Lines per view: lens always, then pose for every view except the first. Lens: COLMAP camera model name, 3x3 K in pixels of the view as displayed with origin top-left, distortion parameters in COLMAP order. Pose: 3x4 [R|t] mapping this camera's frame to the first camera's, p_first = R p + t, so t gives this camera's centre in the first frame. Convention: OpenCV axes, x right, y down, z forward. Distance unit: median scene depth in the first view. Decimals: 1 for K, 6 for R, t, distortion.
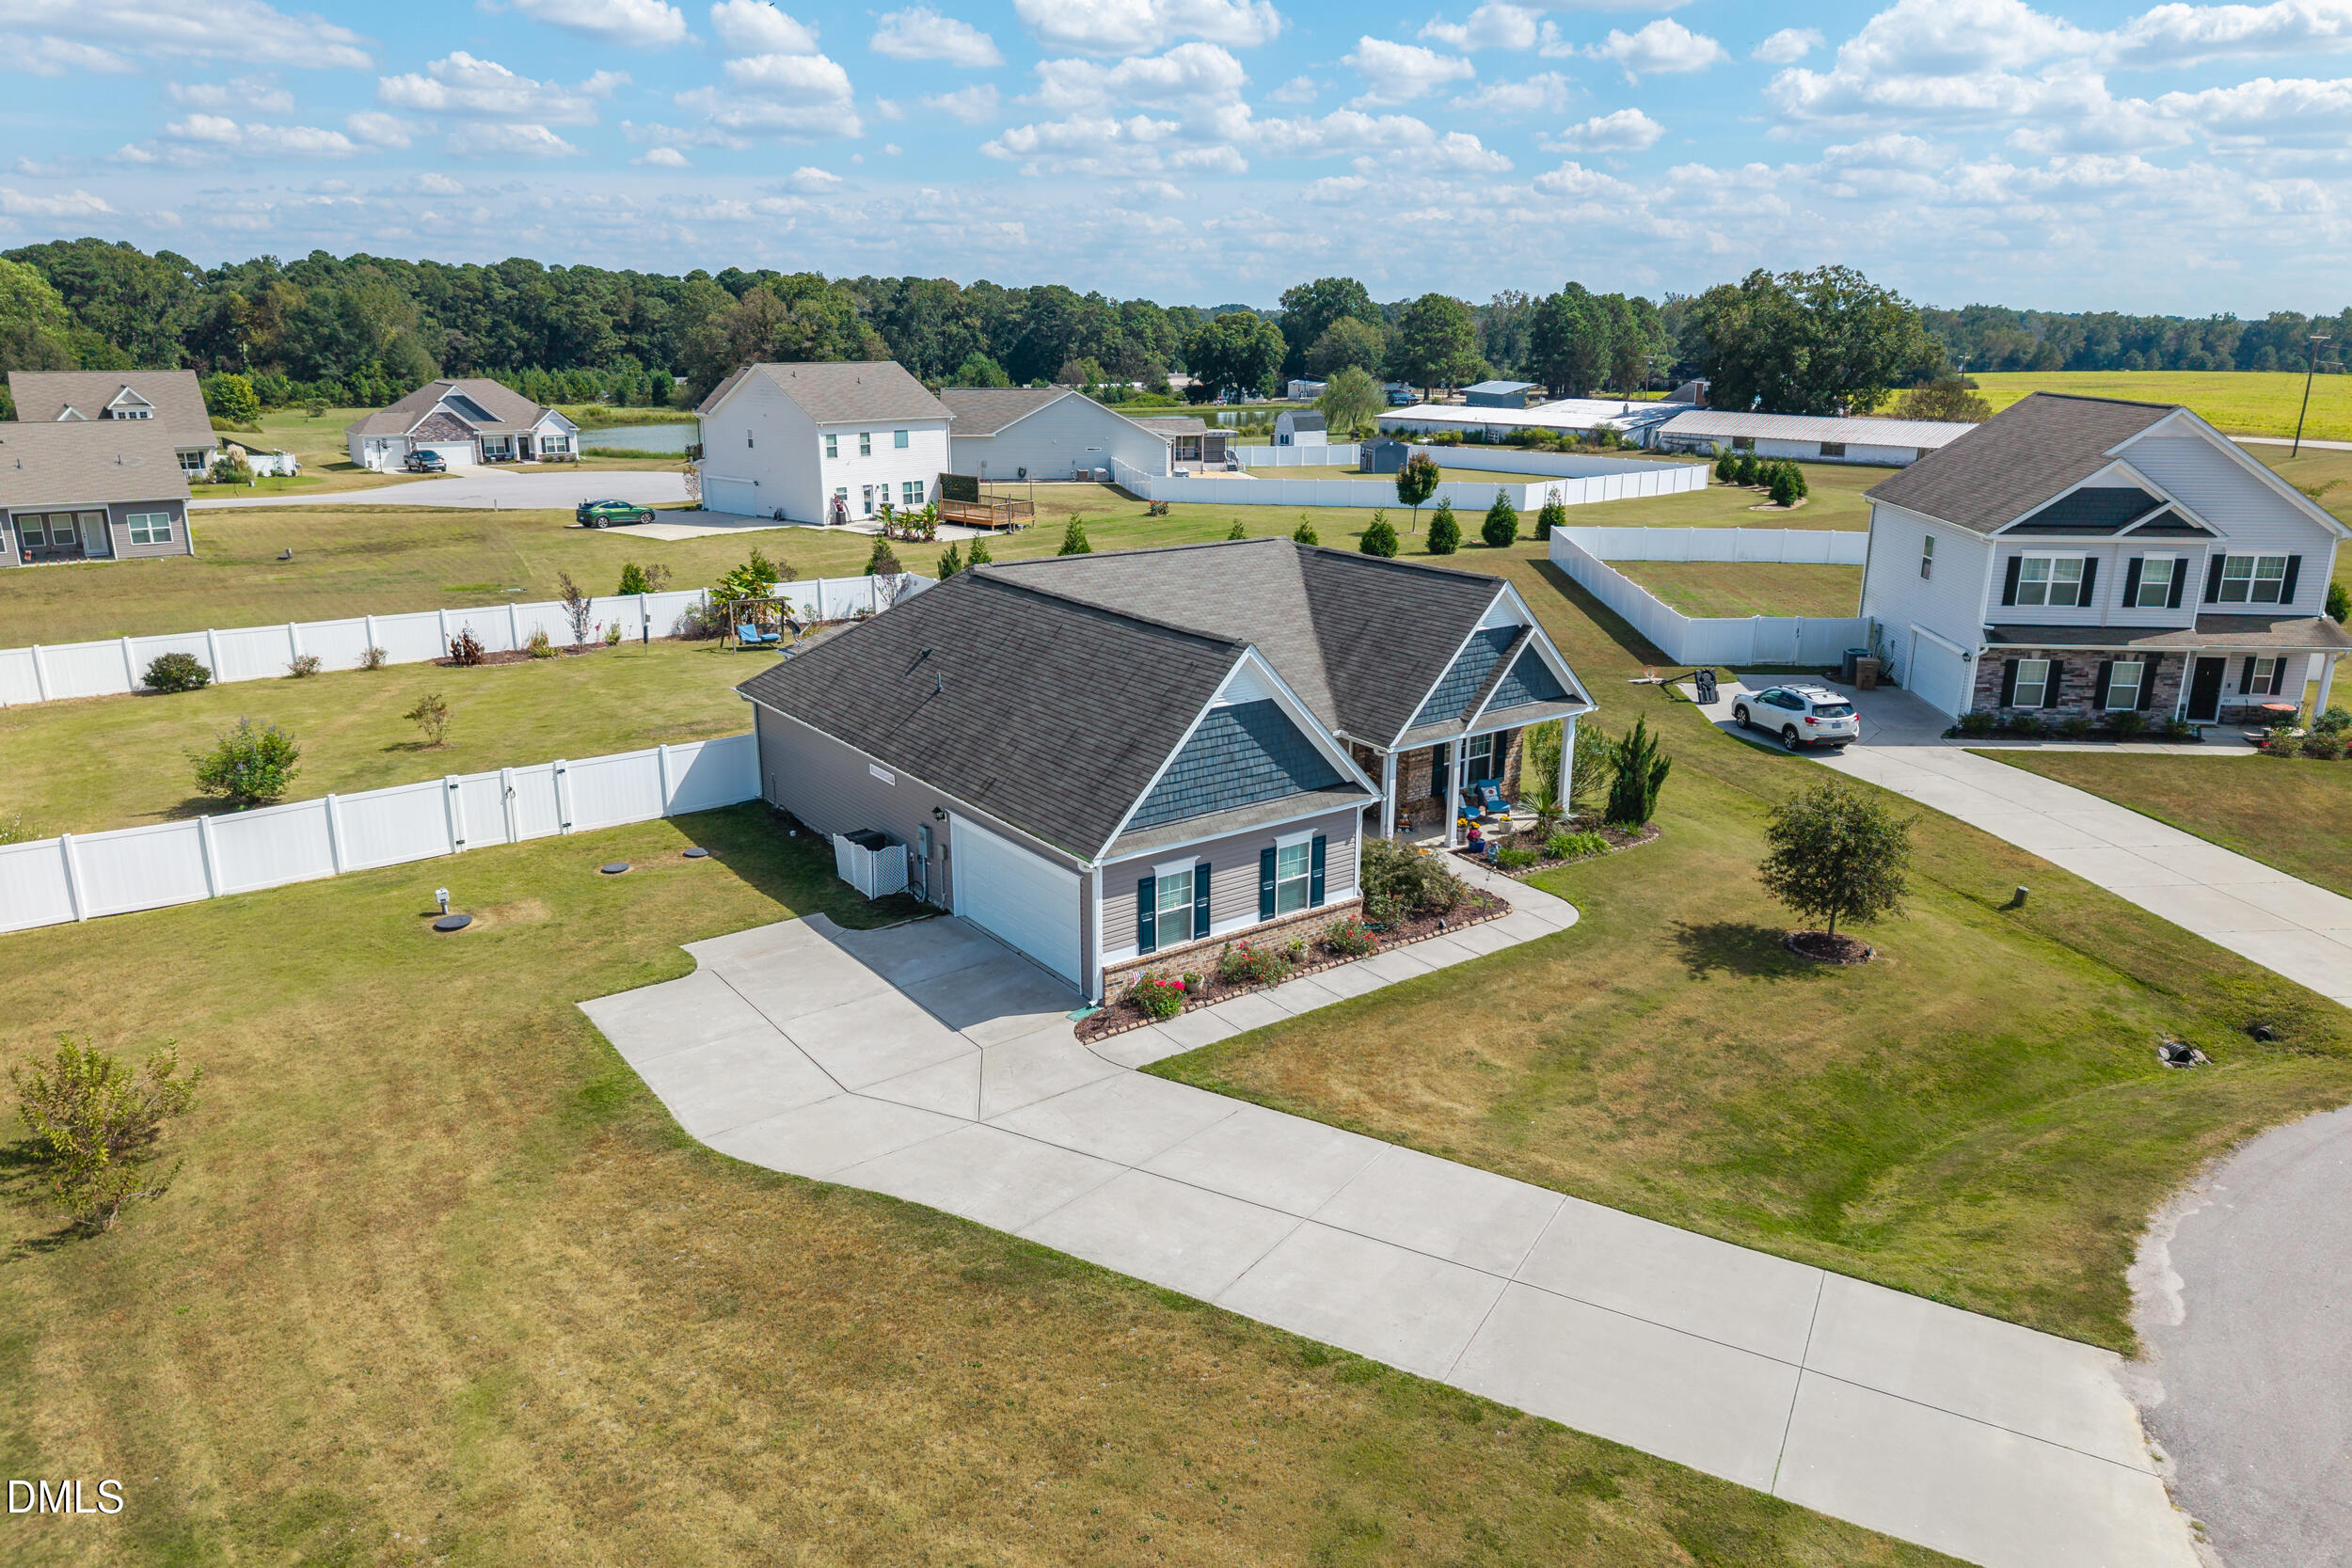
lens RADIAL K [[1571.6, 0, 1188.7], [0, 1571.6, 771.1], [0, 0, 1]] dist [0.011103, -0.015043]
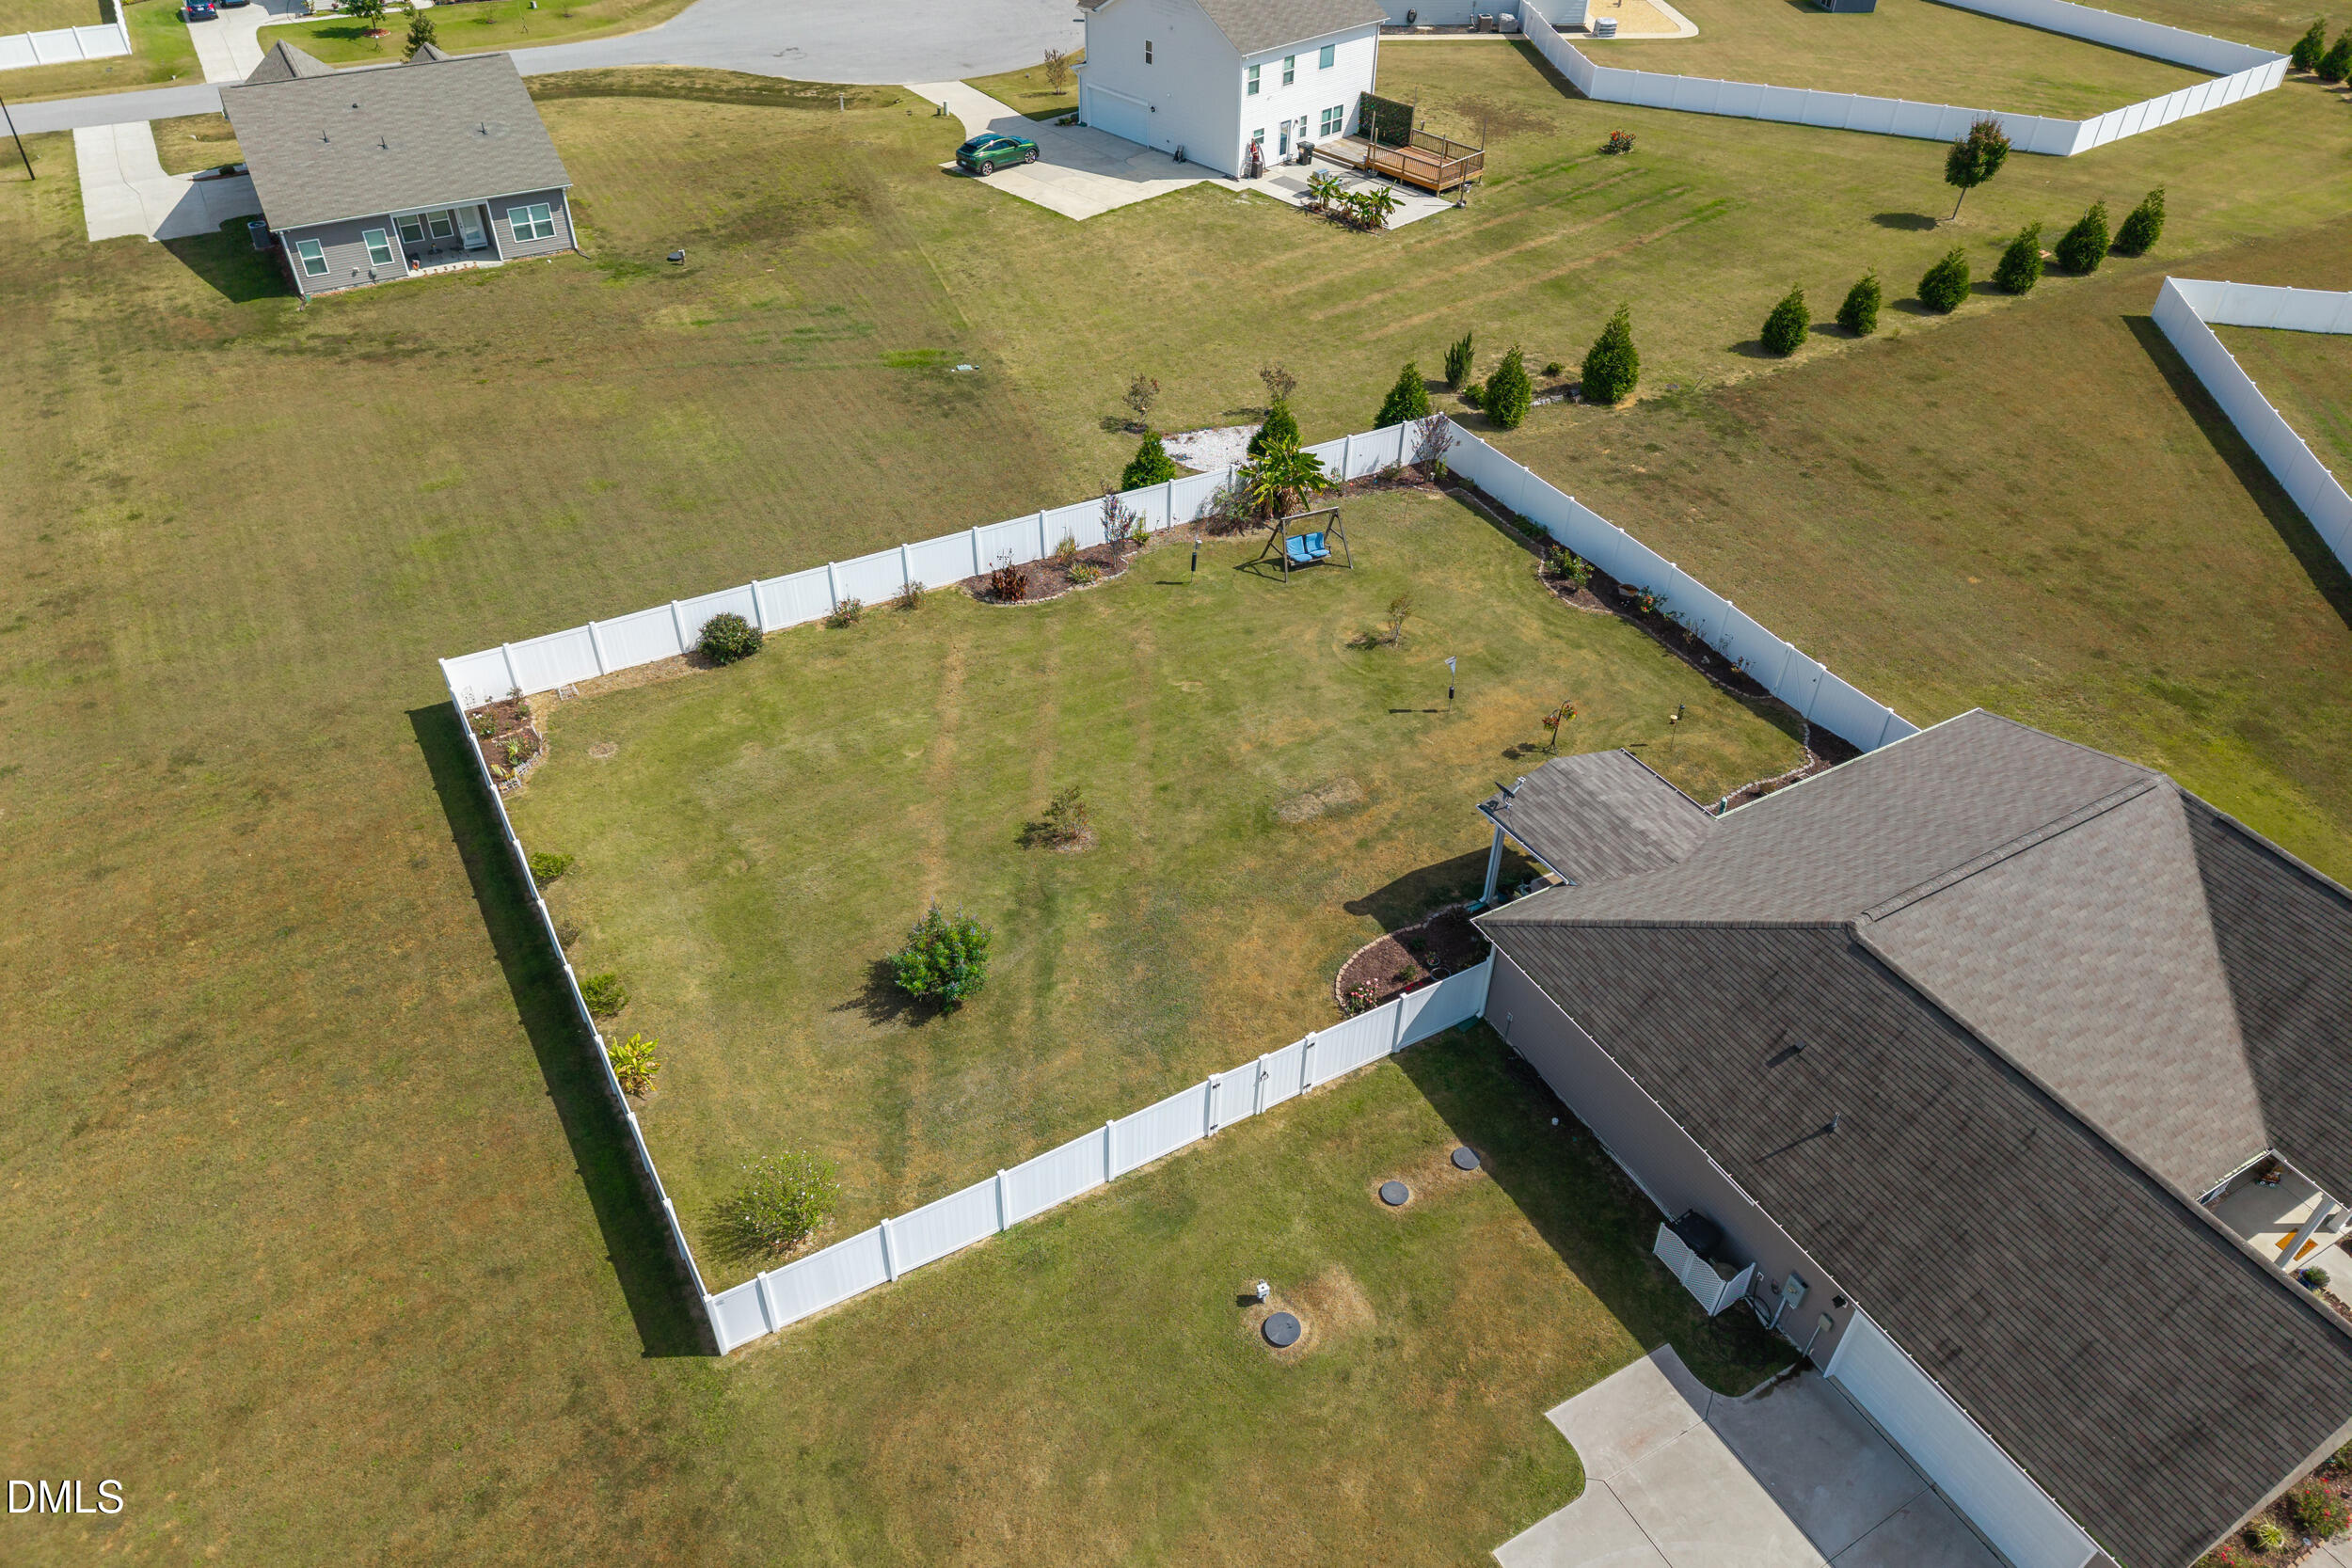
lens RADIAL K [[1571.6, 0, 1168.4], [0, 1571.6, 781.4], [0, 0, 1]] dist [0.011103, -0.015043]
pose [[0.992048, 0.087002, -0.090948, -0.302241], [-0.043689, 0.915721, 0.399432, -0.363659], [0.118034, -0.392282, 0.912241, 0.169347]]
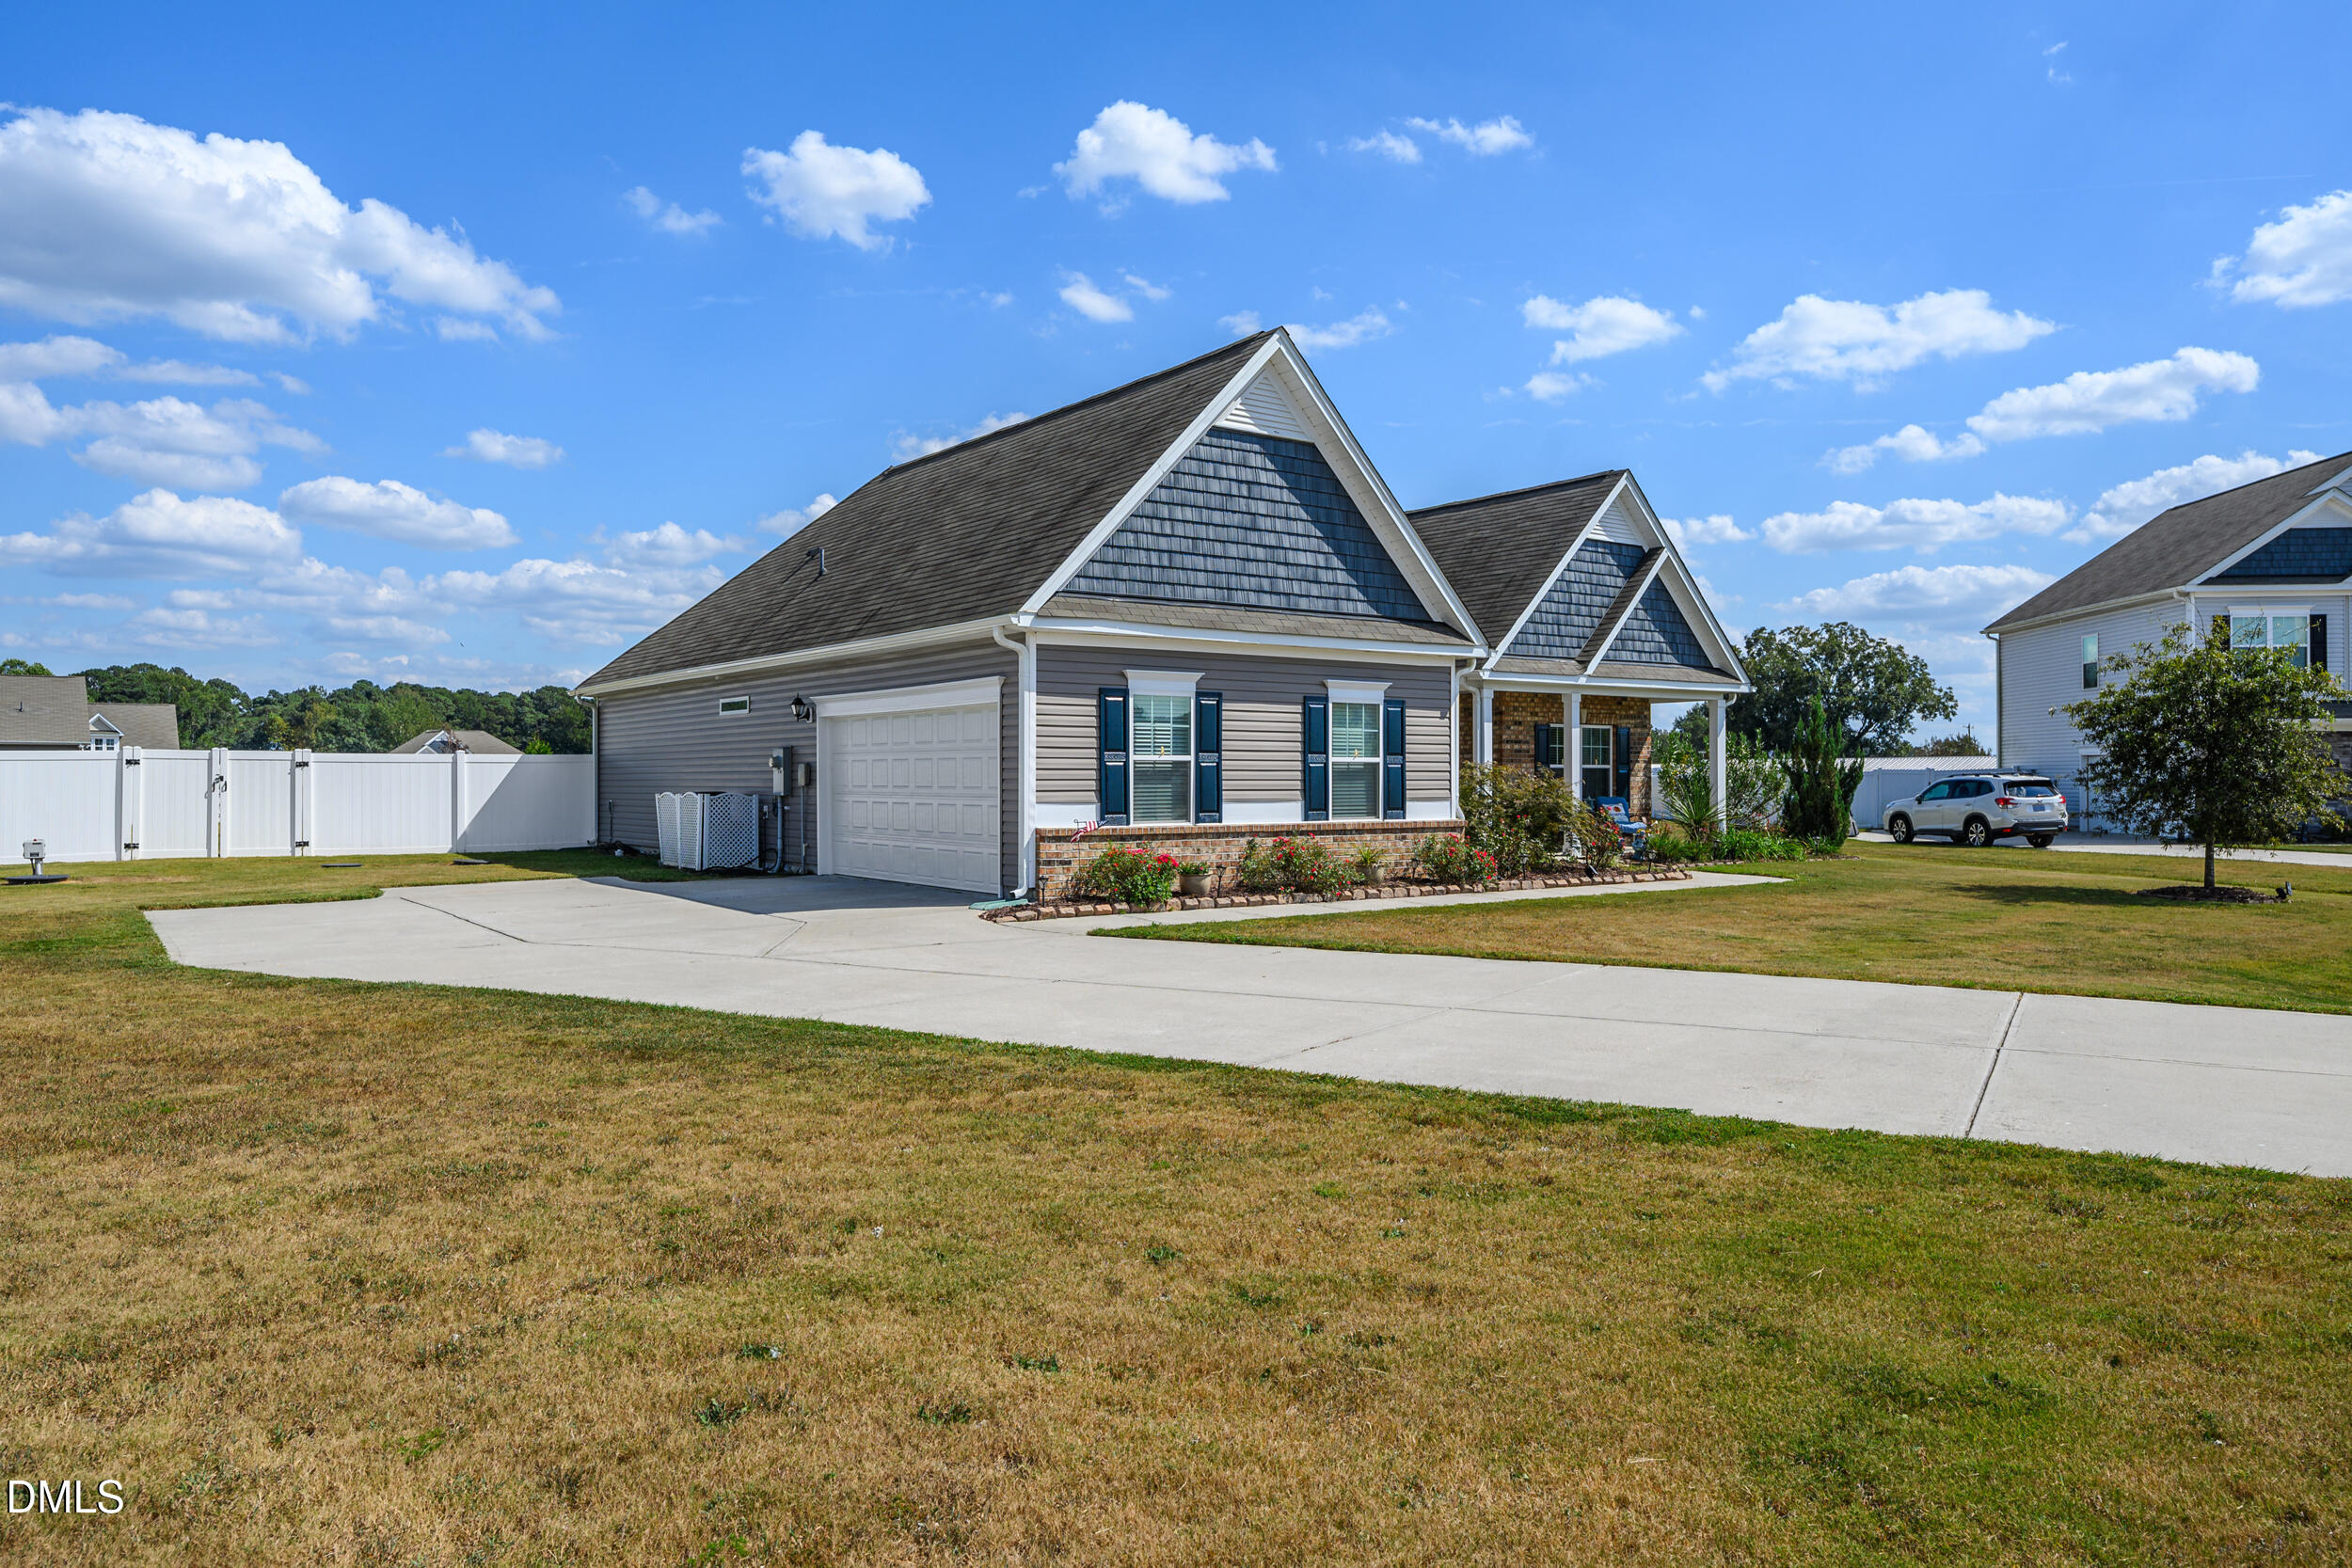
lens RADIAL K [[1554.7, 0, 1188.2], [0, 1554.7, 788.9], [0, 0, 1]] dist [-0.023976, 0.014600]
pose [[0.999954, -0.008217, -0.004991, 0.002140], [0.006566, 0.962905, -0.269762, 0.146517], [0.007022, 0.269716, 0.962914, 0.246646]]
